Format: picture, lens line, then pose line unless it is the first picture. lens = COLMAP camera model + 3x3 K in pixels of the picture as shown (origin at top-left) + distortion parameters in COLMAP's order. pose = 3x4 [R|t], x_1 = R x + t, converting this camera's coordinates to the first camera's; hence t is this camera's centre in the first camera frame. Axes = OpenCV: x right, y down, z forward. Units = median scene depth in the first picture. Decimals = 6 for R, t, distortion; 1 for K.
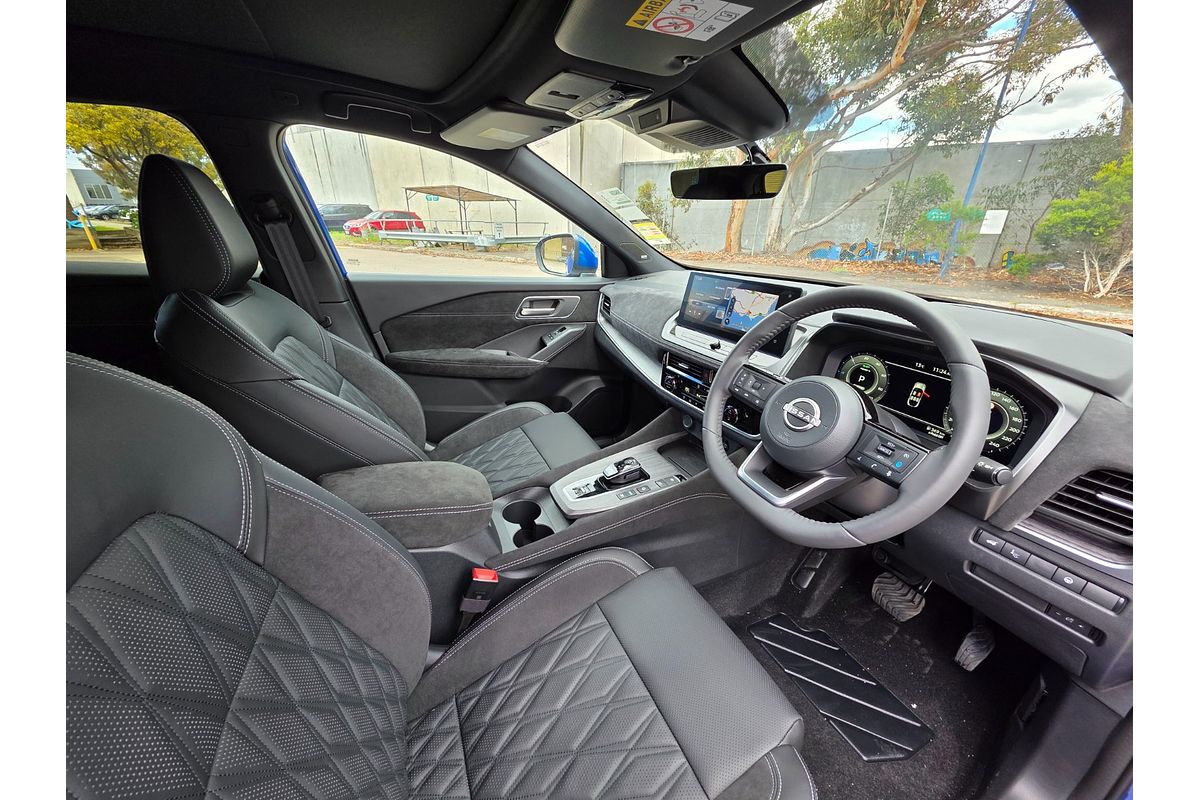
lens RADIAL K [[441.2, 0, 600.0], [0, 441.2, 400.0], [0, 0, 1]] dist [-0.000234, -0.000056]
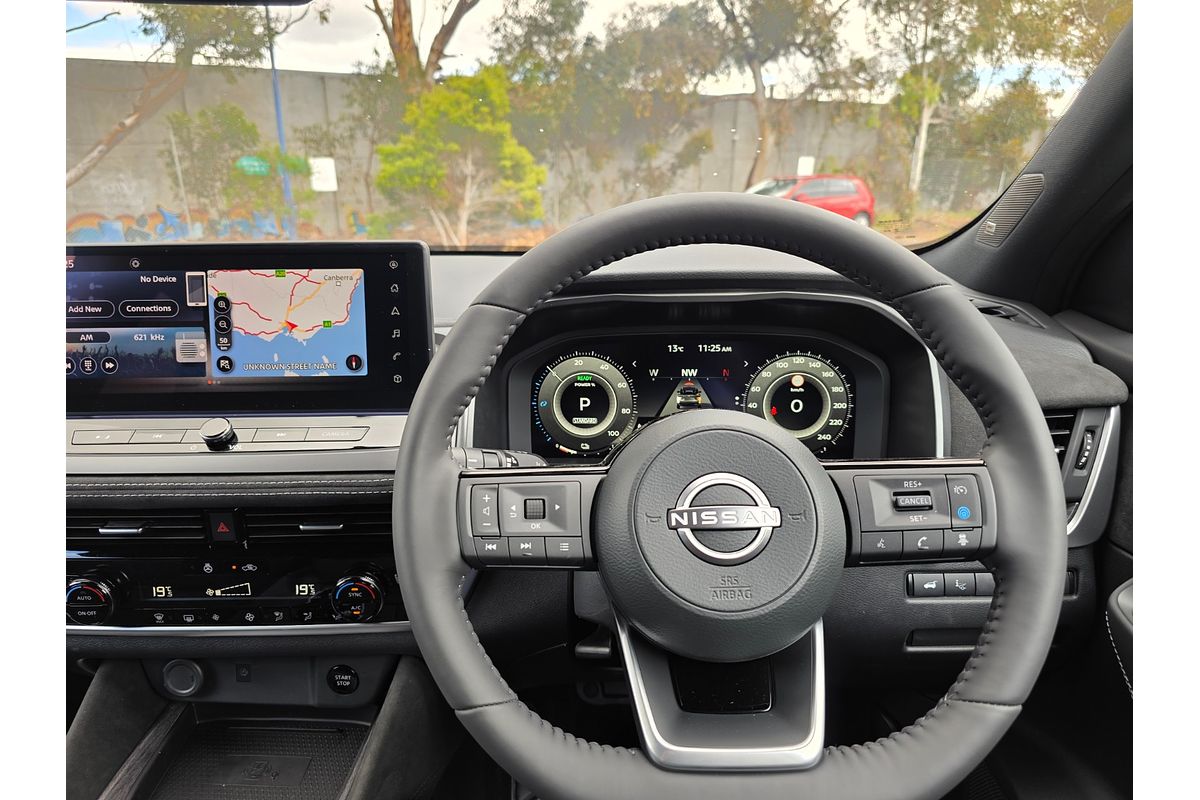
lens RADIAL K [[748.4, 0, 600.0], [0, 748.4, 400.0], [0, 0, 1]] dist [0.022766, -0.040195]
pose [[0.484880, -0.265201, 0.833403, -0.012479], [0.350929, 0.931837, 0.092351, -0.016511], [-0.801087, 0.247686, 0.544896, 0.071289]]
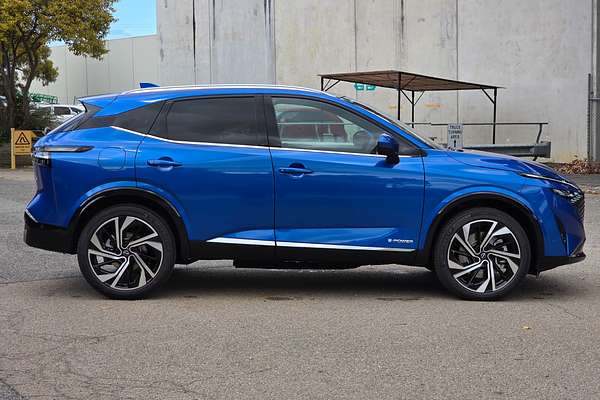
lens RADIAL K [[1072.4, 0, 300.0], [0, 1072.4, 200.0], [0, 0, 1]] dist [-0.196462, 2.692420]
pose [[0.918376, 0.013912, -0.395463, 0.218911], [-0.134601, 0.950772, -0.279135, 0.193090], [0.372112, 0.309580, 0.875039, -0.472594]]
